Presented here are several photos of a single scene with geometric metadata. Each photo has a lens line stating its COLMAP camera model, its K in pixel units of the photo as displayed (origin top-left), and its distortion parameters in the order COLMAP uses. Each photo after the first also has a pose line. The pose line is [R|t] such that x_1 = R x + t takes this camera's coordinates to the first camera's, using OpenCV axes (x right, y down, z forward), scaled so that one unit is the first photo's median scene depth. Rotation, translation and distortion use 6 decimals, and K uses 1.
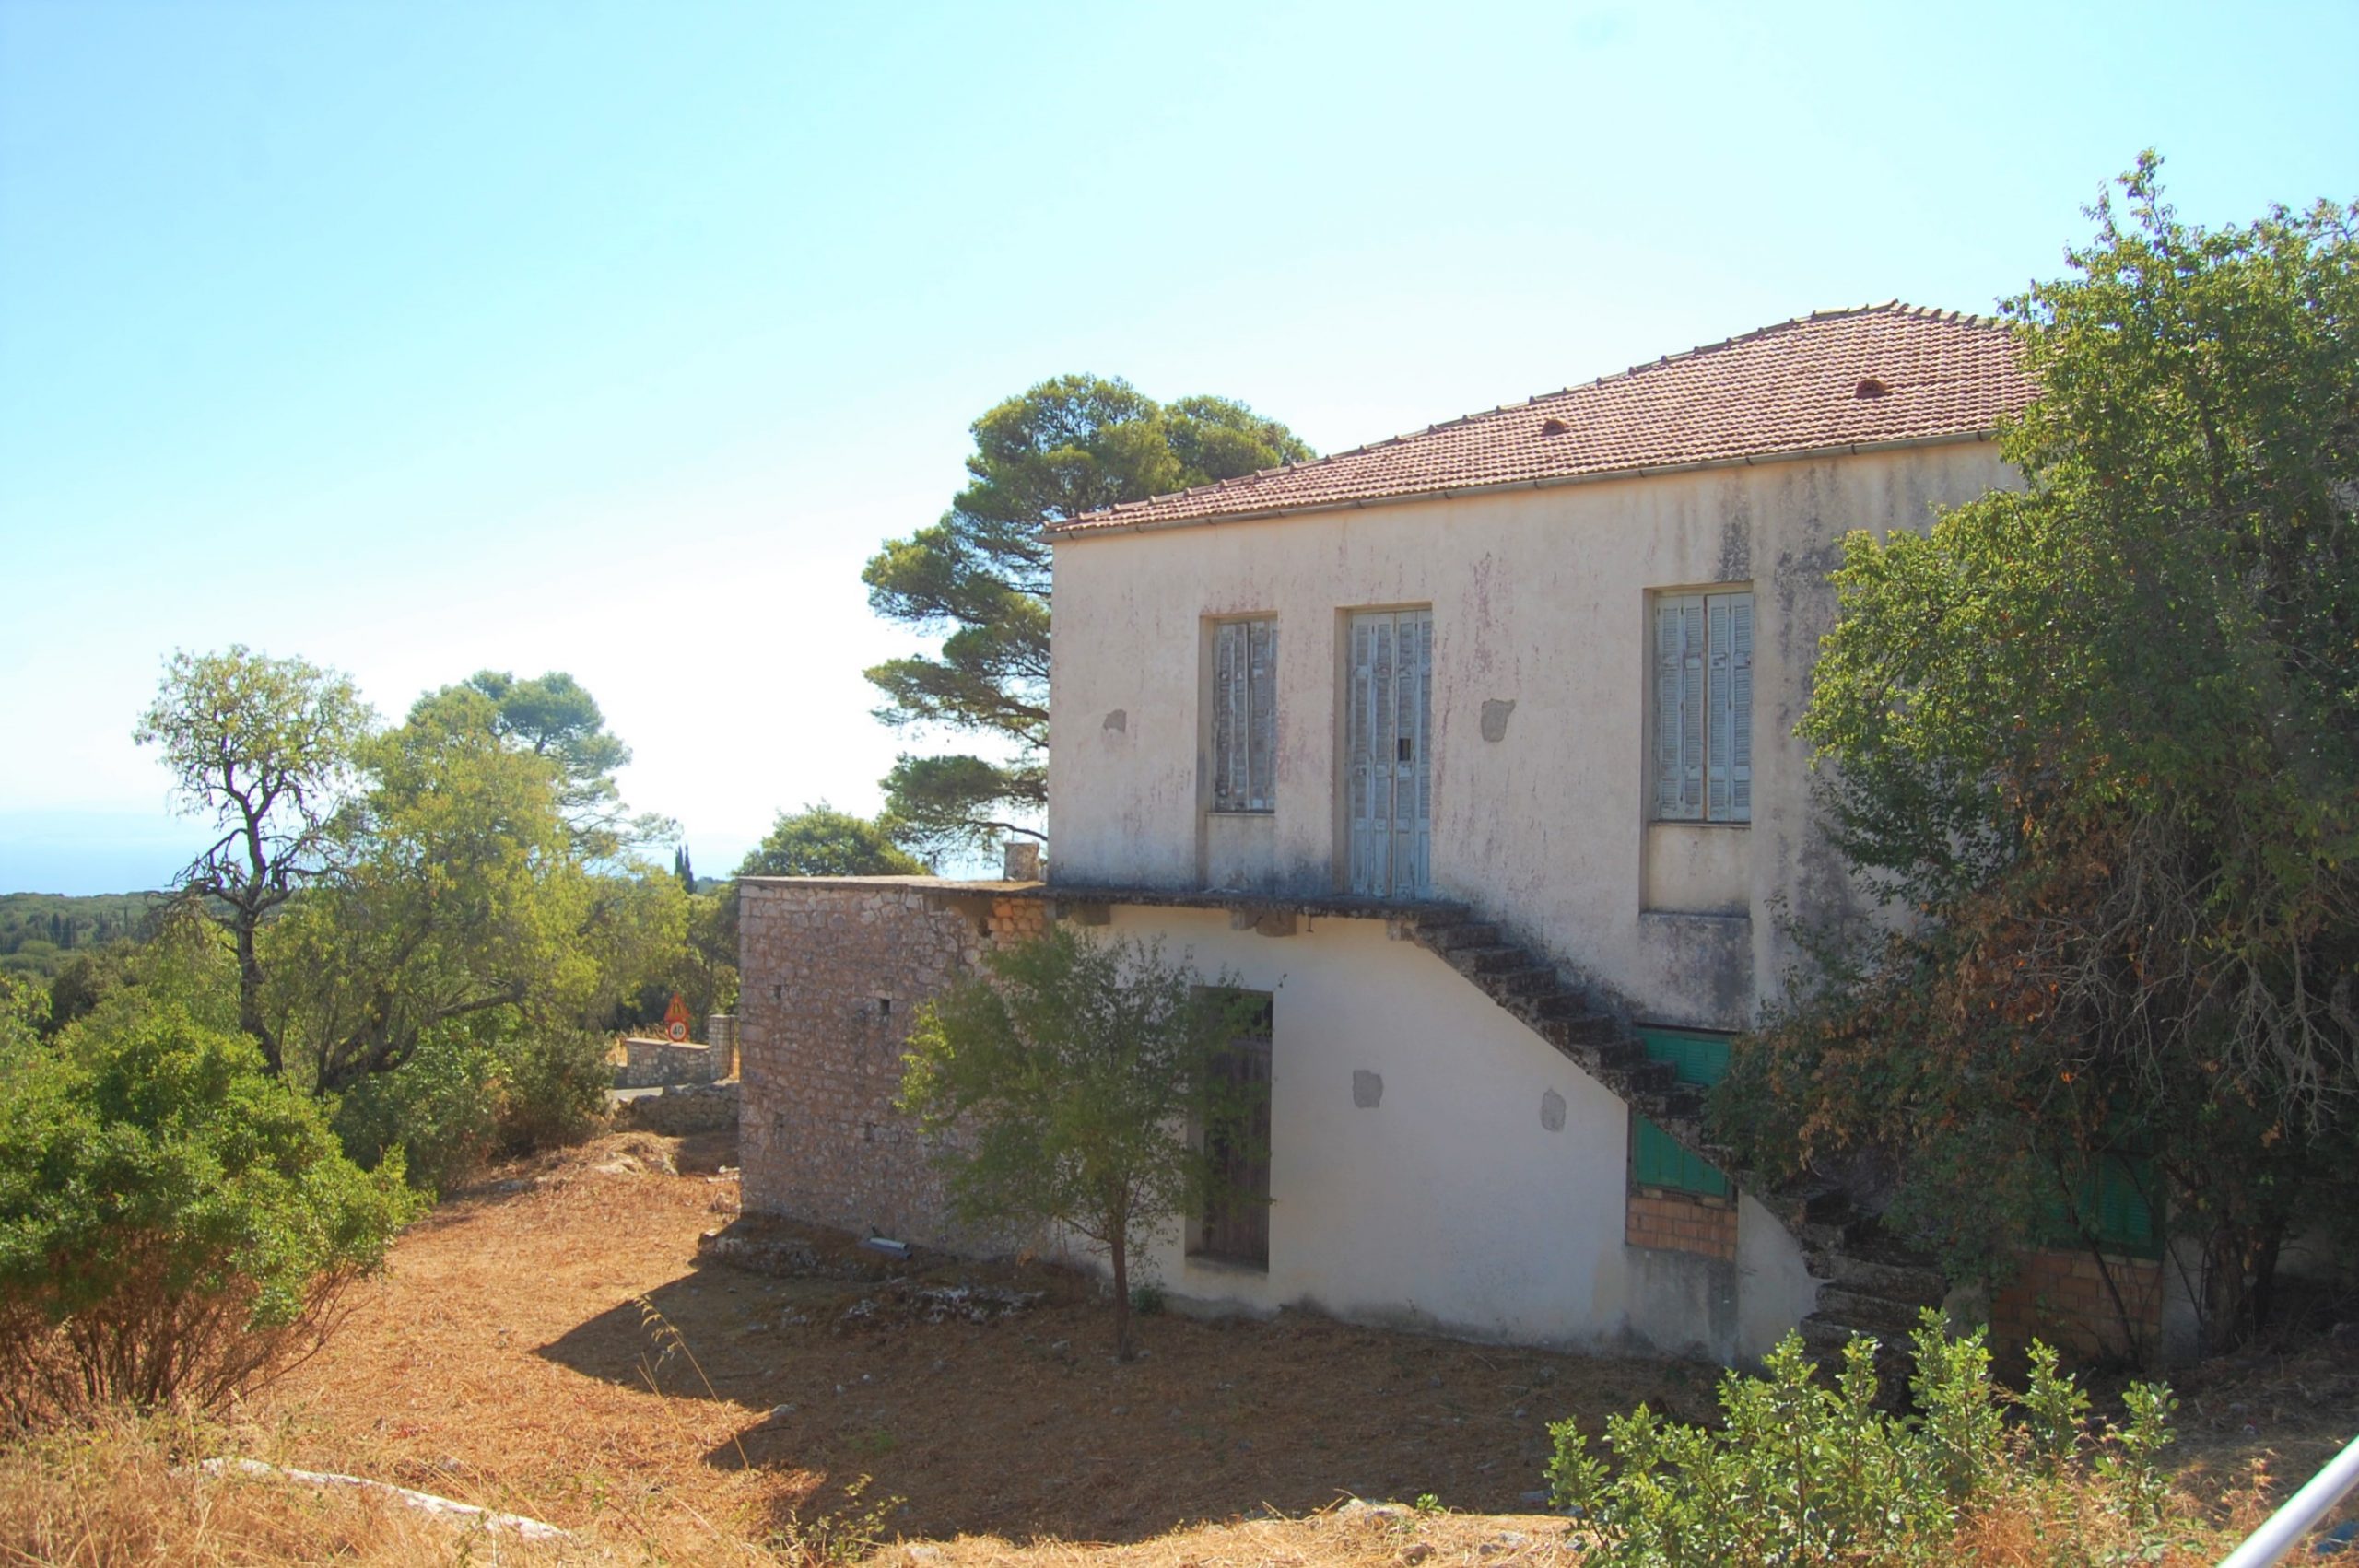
lens RADIAL K [[1896.9, 0, 1179.5], [0, 1896.9, 784.0], [0, 0, 1]] dist [-0.093324, 0.005803]
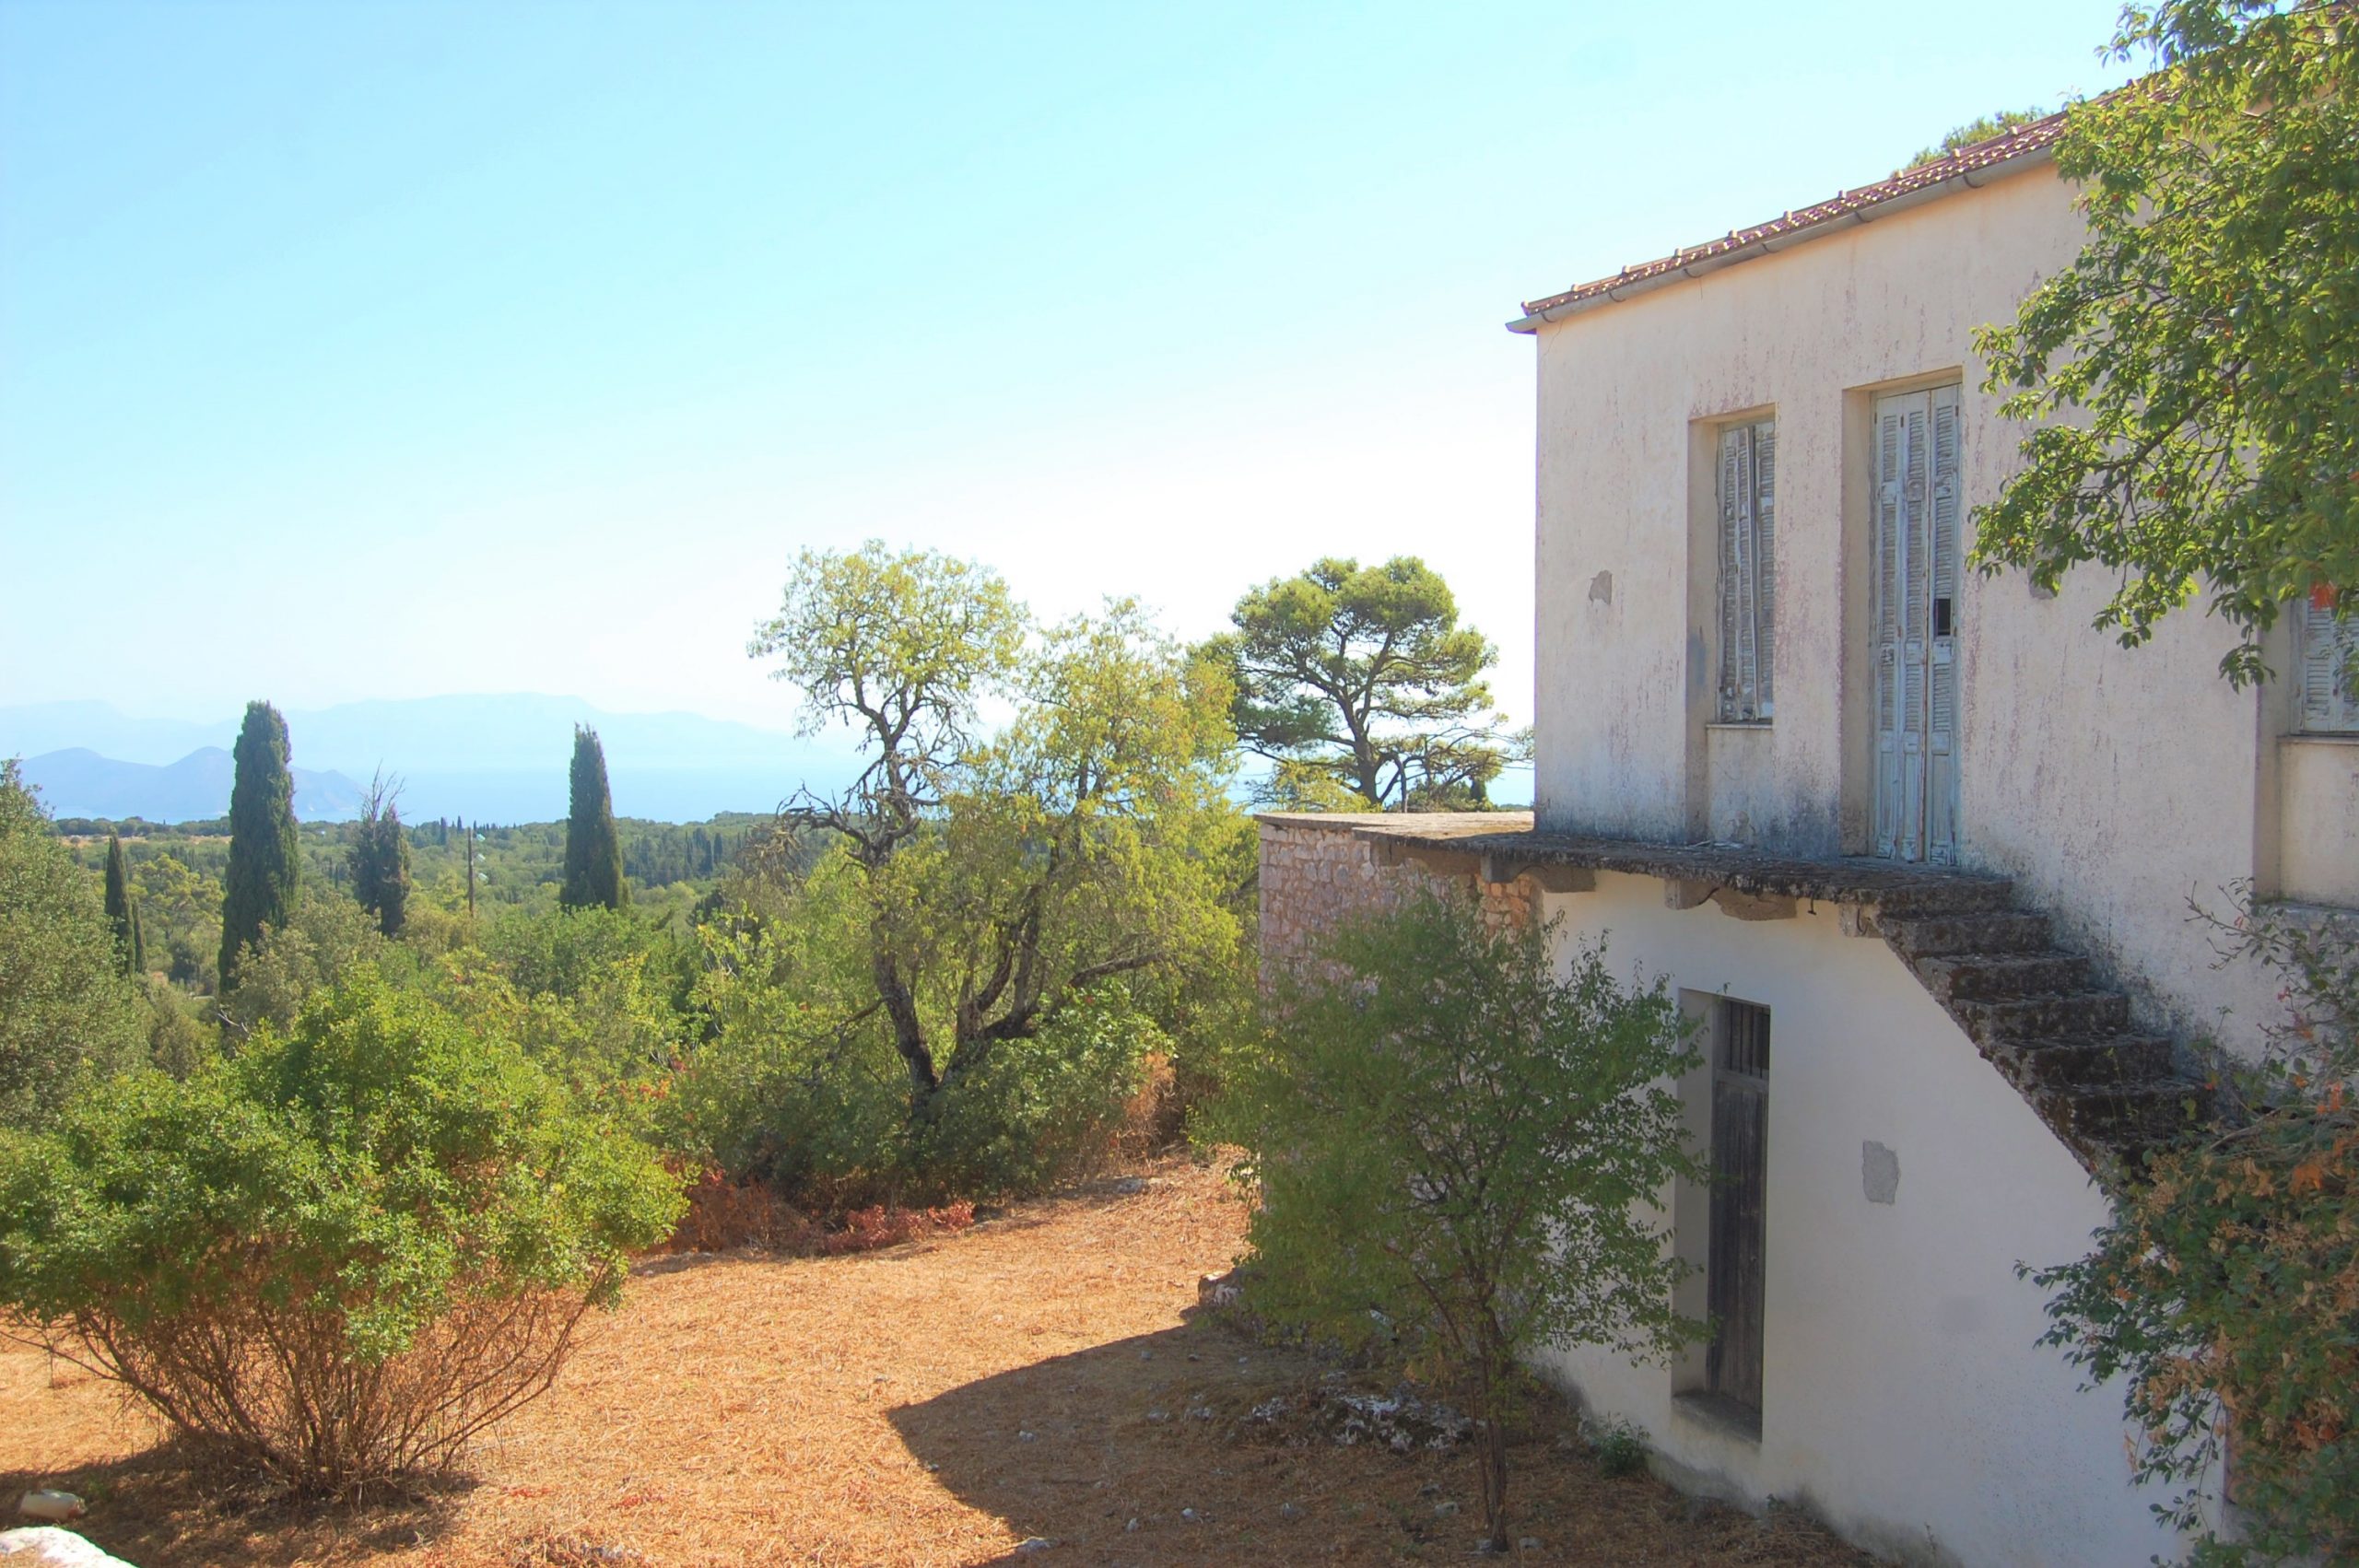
lens RADIAL K [[2289.2, 0, 1179.5], [0, 2289.2, 784.0], [0, 0, 1]] dist [-0.065647, -0.017407]
pose [[0.867127, 0.002943, -0.498078, 0.259011], [0.018066, 0.999139, 0.037355, 0.003329], [0.497759, -0.041390, 0.866327, 0.244100]]
